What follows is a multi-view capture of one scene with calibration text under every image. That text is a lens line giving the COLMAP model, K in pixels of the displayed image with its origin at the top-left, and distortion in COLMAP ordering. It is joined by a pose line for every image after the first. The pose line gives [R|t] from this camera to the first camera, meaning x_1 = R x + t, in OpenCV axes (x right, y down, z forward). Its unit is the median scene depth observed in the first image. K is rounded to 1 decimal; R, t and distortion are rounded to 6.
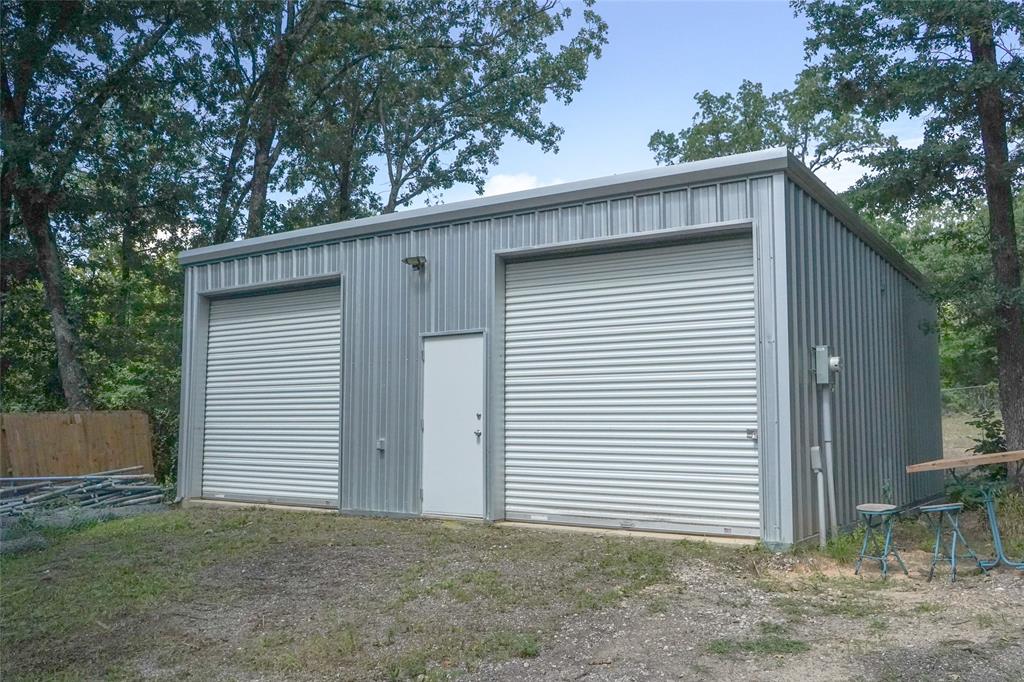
lens RADIAL K [[849.9, 0, 524.2], [0, 849.9, 359.2], [0, 0, 1]] dist [-0.023193, 0.014485]
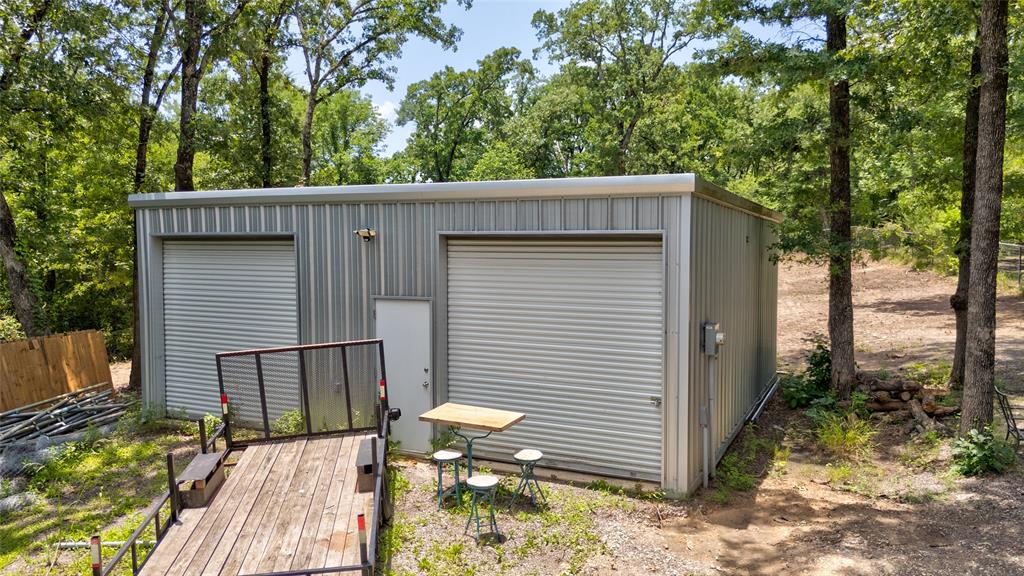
lens RADIAL K [[727.1, 0, 519.7], [0, 727.1, 288.0], [0, 0, 1]] dist [0.012159, -0.000078]
pose [[0.988967, -0.011156, 0.147715, -0.053351], [-0.010030, 0.989830, 0.141903, -0.141337], [-0.147796, -0.141818, 0.978797, 0.002554]]
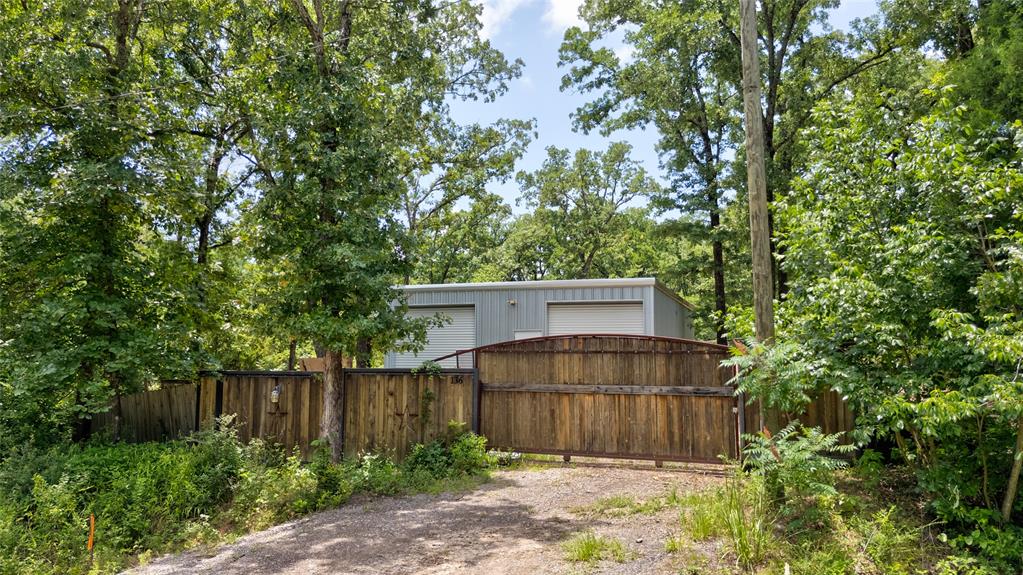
lens RADIAL K [[726.4, 0, 488.0], [0, 726.4, 300.5], [0, 0, 1]] dist [0.012159, -0.000078]
pose [[0.981235, 0.031799, 0.190174, -0.512276], [-0.030332, 0.999483, -0.010619, -0.068628], [-0.190414, 0.004651, 0.981693, -0.976473]]
